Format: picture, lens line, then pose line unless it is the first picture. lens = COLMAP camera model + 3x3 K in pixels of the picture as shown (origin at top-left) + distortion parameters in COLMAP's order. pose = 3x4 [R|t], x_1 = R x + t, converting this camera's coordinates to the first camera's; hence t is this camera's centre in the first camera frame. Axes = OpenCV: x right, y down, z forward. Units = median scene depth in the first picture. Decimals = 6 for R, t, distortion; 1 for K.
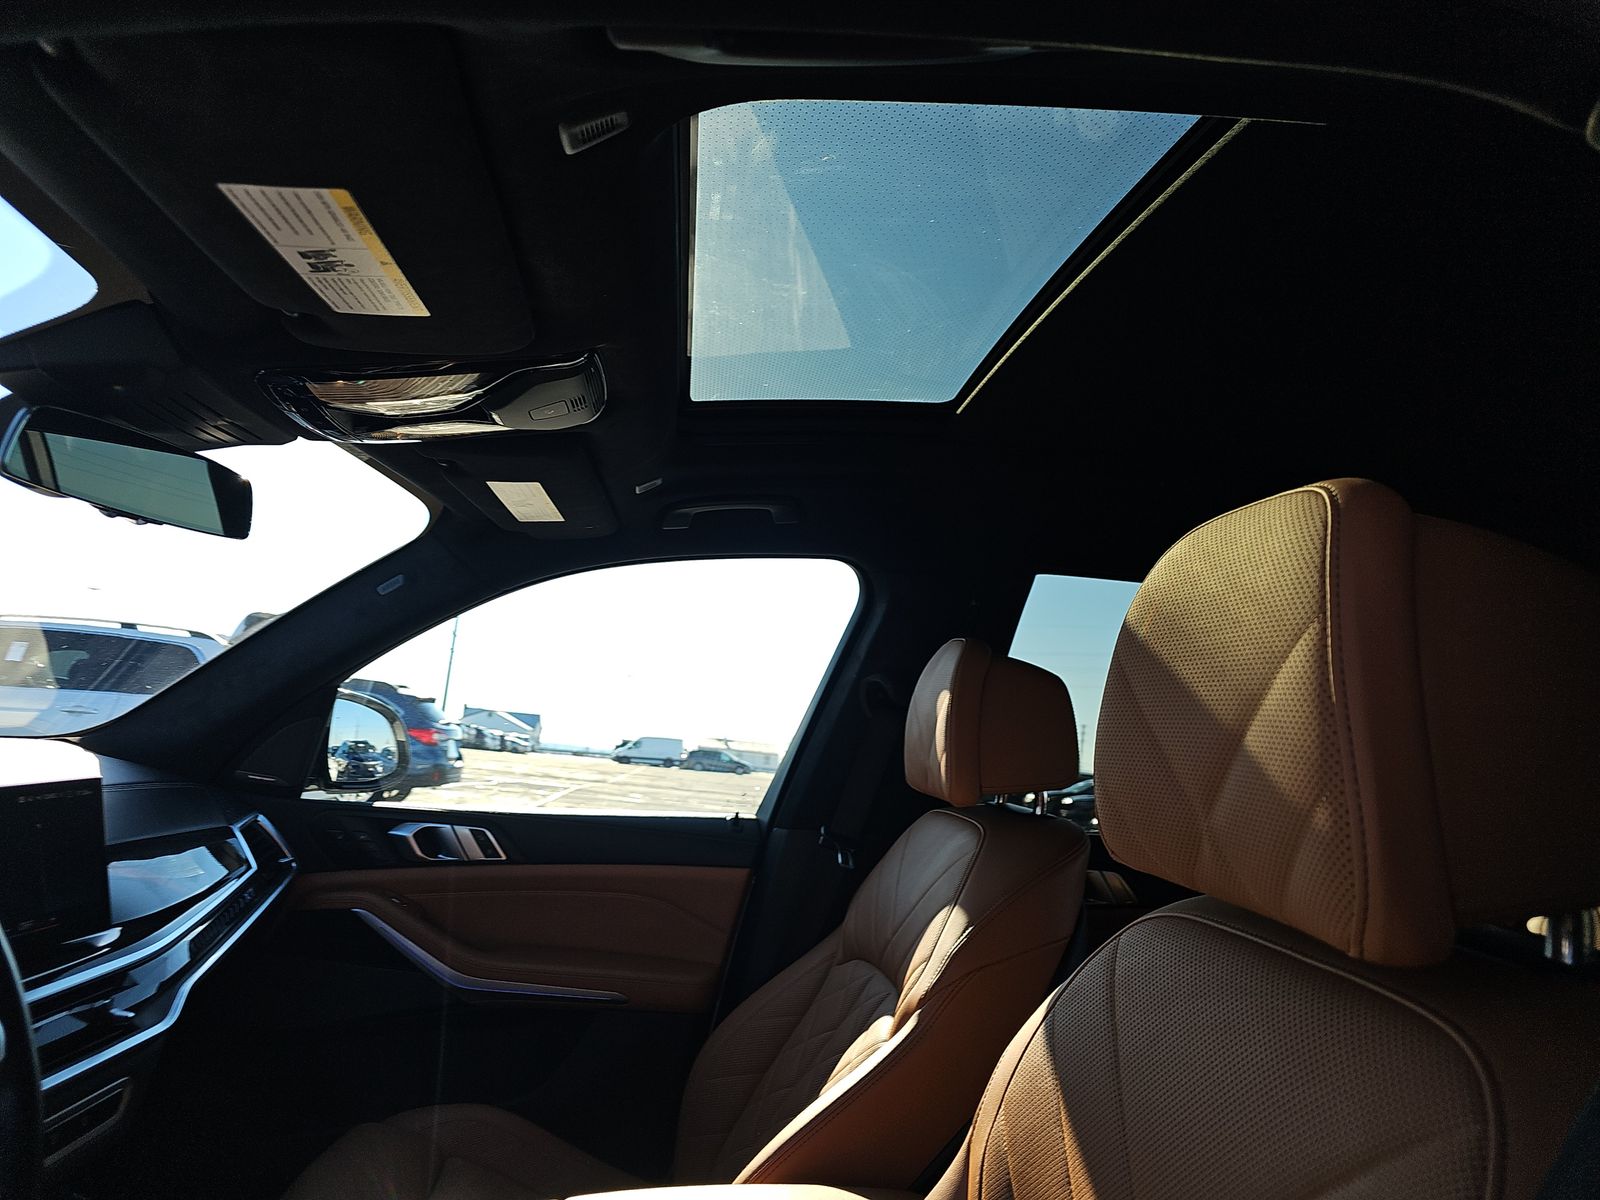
lens RADIAL K [[1061.2, 0, 789.9], [0, 1061.2, 591.1], [0, 0, 1]] dist [0.057196, -0.051515]
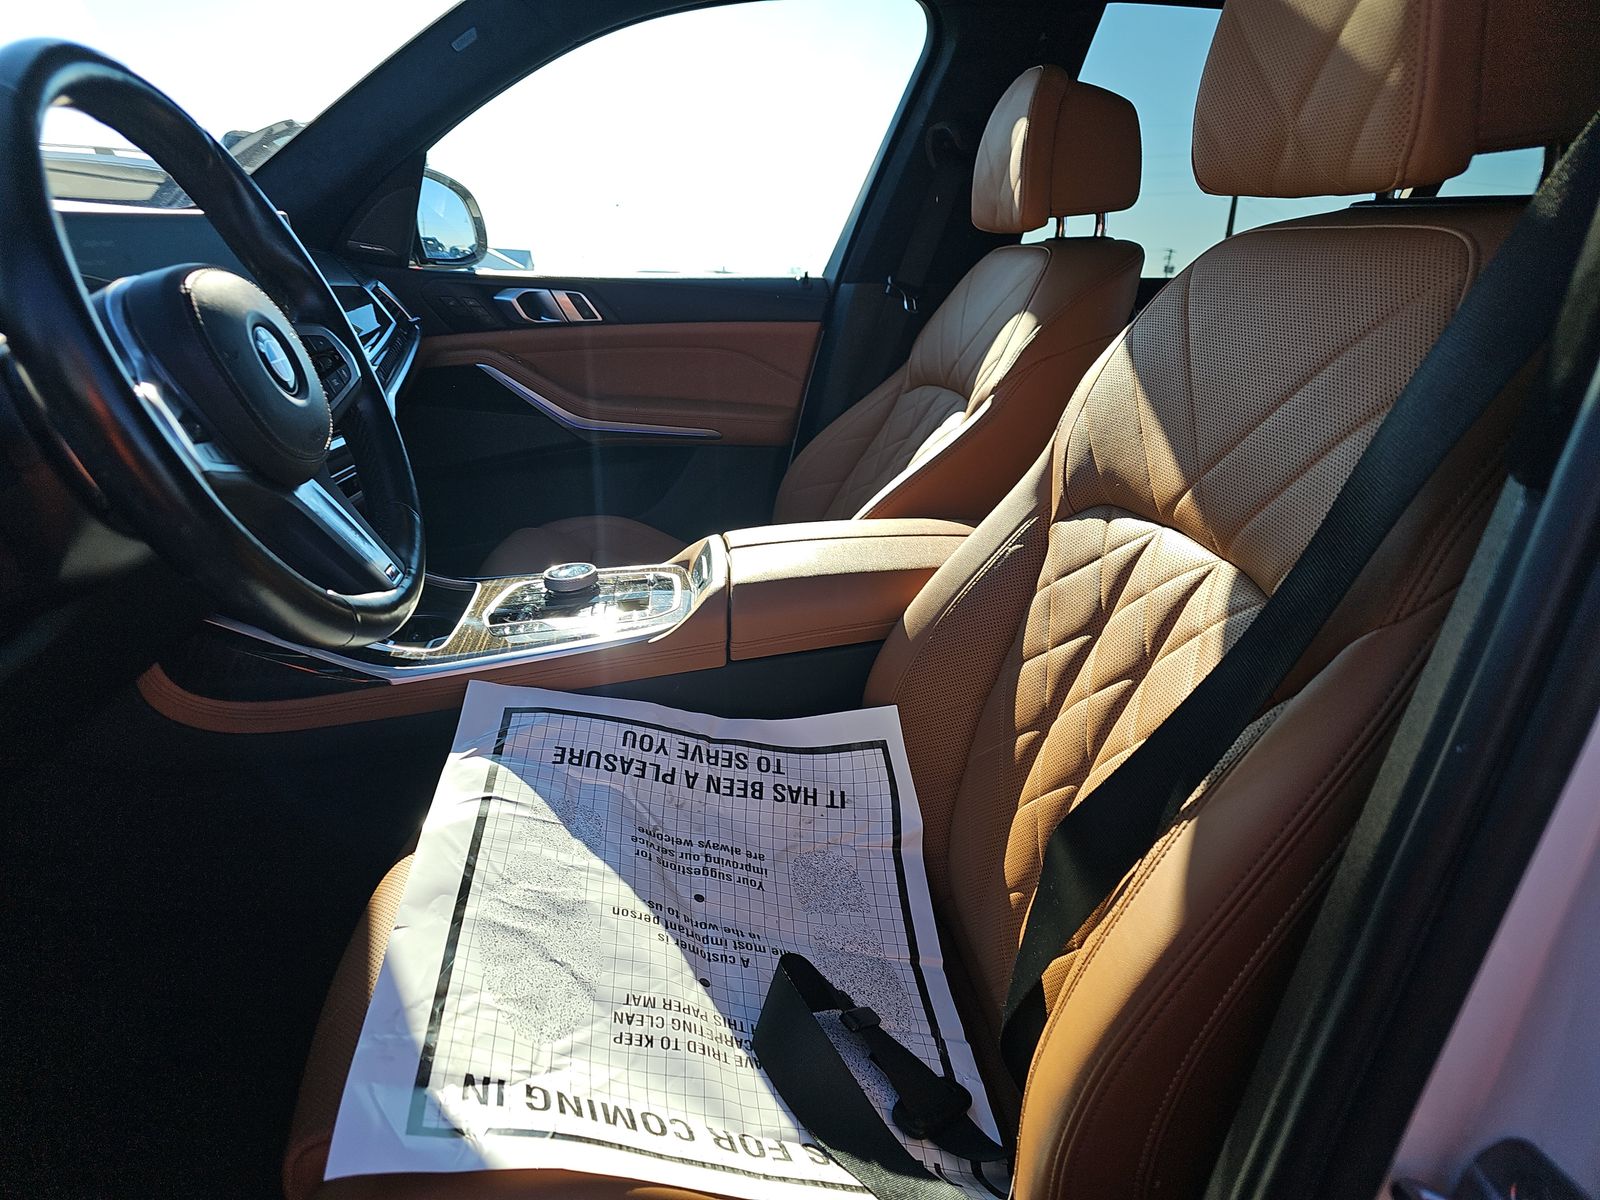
lens RADIAL K [[1061.2, 0, 789.9], [0, 1061.2, 591.1], [0, 0, 1]] dist [0.057196, -0.051515]
pose [[0.999381, -0.035133, -0.002053, -0.091717], [0.032864, 0.910796, 0.411546, 0.067143], [-0.012589, -0.411358, 0.911387, -0.159048]]
